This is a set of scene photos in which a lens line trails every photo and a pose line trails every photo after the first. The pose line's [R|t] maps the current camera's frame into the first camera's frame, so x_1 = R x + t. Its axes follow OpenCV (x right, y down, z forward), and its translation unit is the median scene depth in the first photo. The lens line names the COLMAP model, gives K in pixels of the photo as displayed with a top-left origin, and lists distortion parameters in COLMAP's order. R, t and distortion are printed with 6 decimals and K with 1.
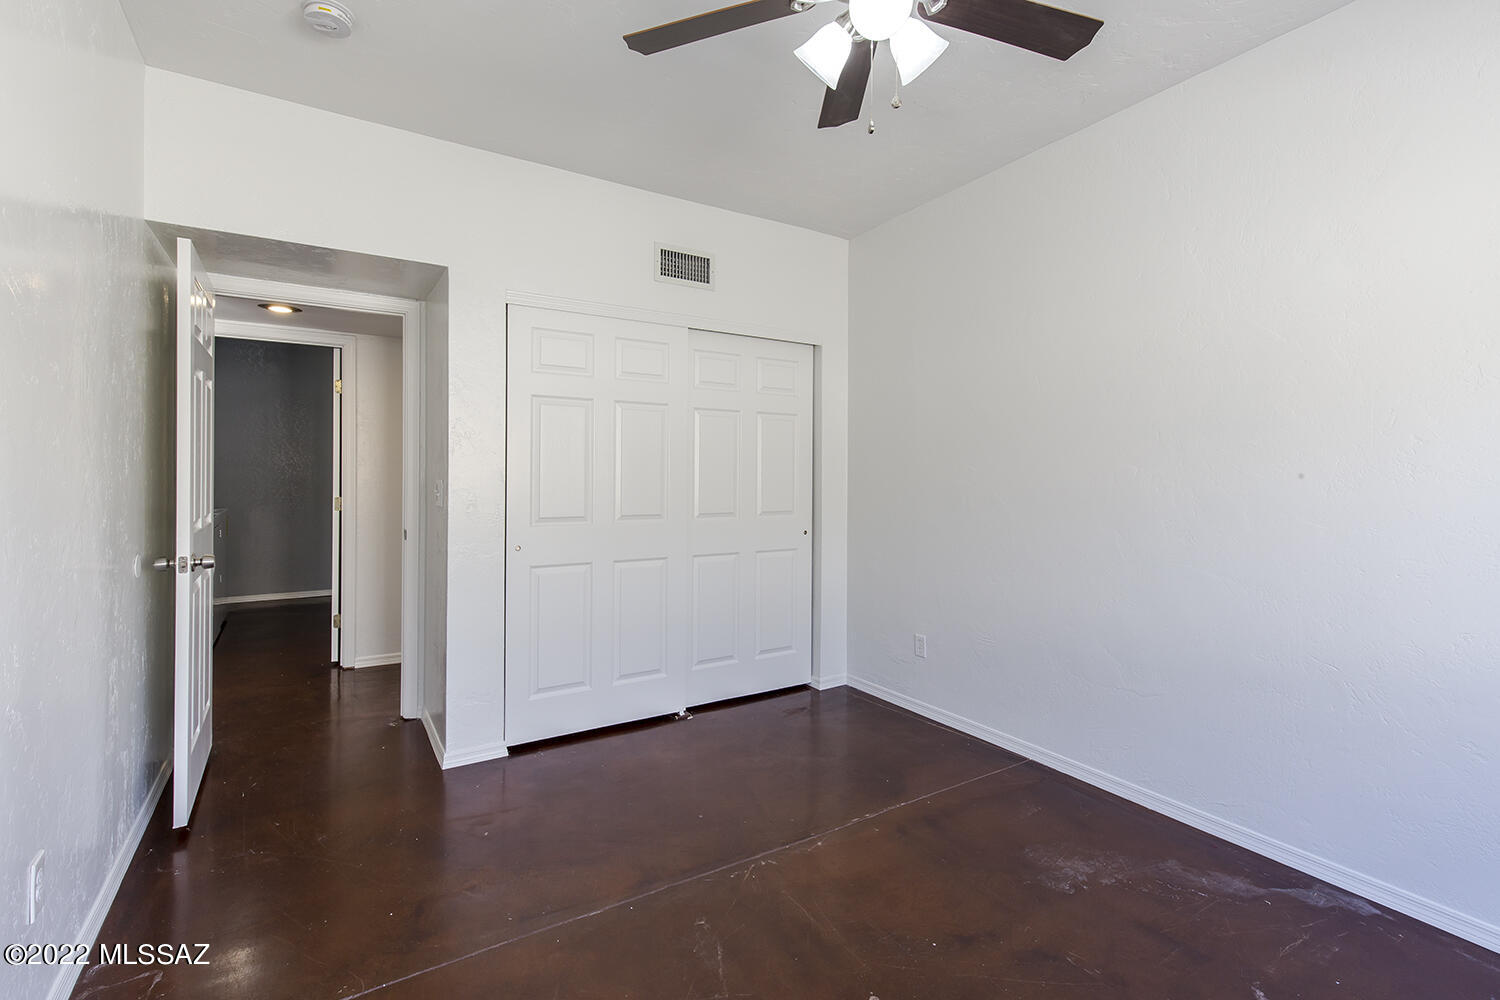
lens RADIAL K [[687.9, 0, 741.2], [0, 687.9, 464.3], [0, 0, 1]] dist [0.003093, -0.000045]
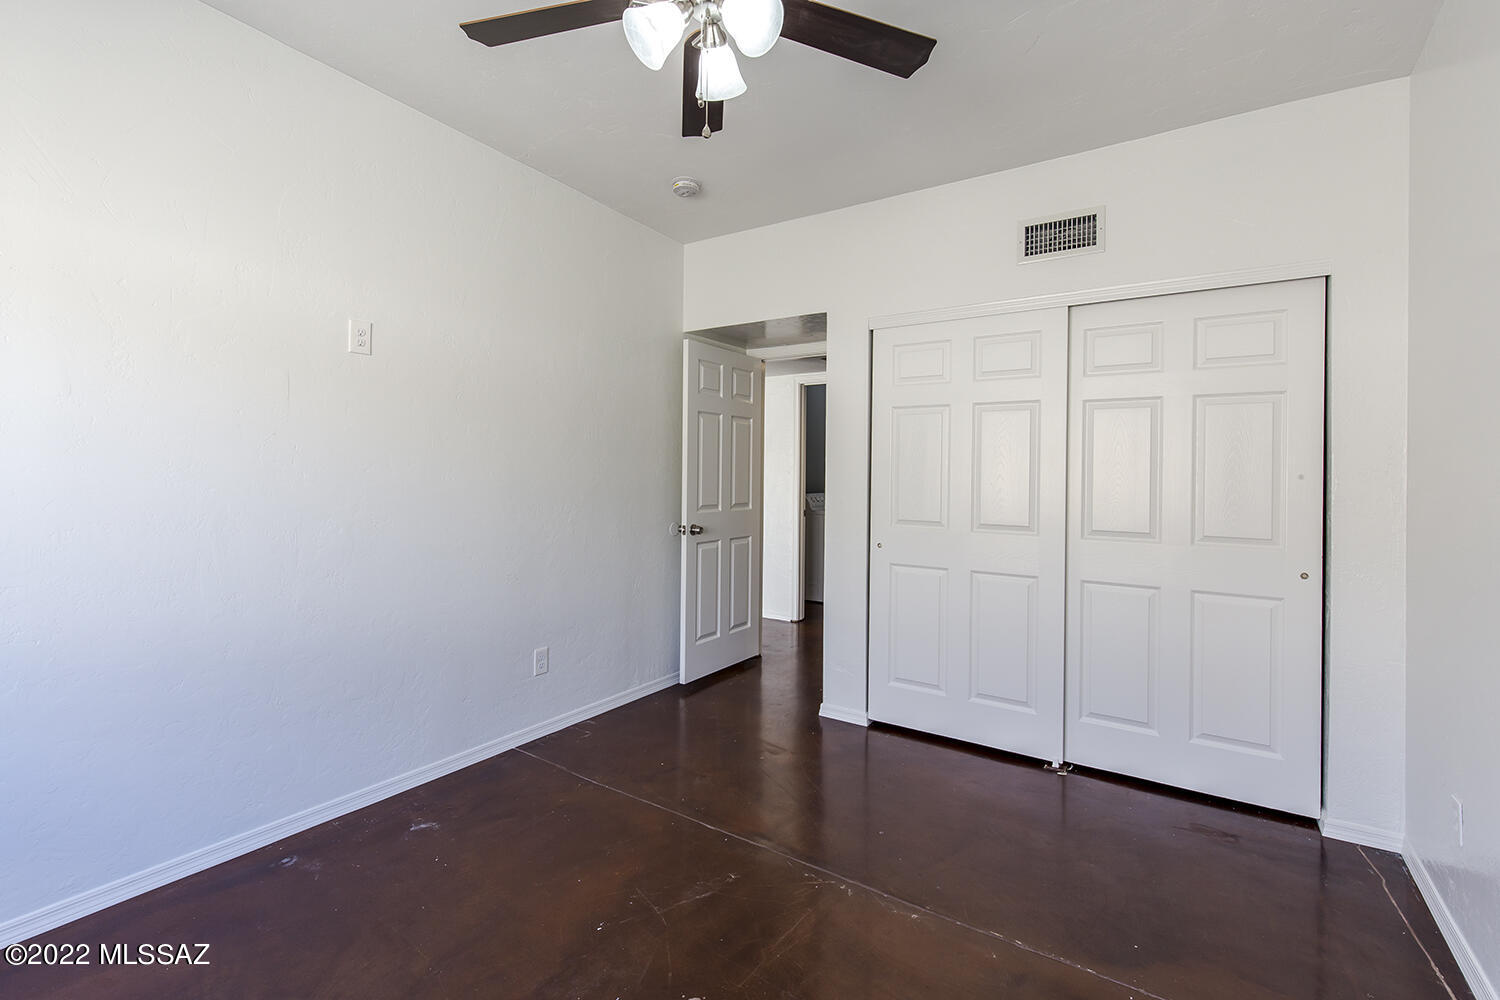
lens RADIAL K [[687.9, 0, 741.2], [0, 687.9, 464.3], [0, 0, 1]] dist [0.003093, -0.000045]
pose [[0.389611, -0.013763, -0.920877, 0.595246], [0.001279, 0.999895, -0.014403, 0.005782], [0.920979, 0.004434, 0.389588, 0.343248]]
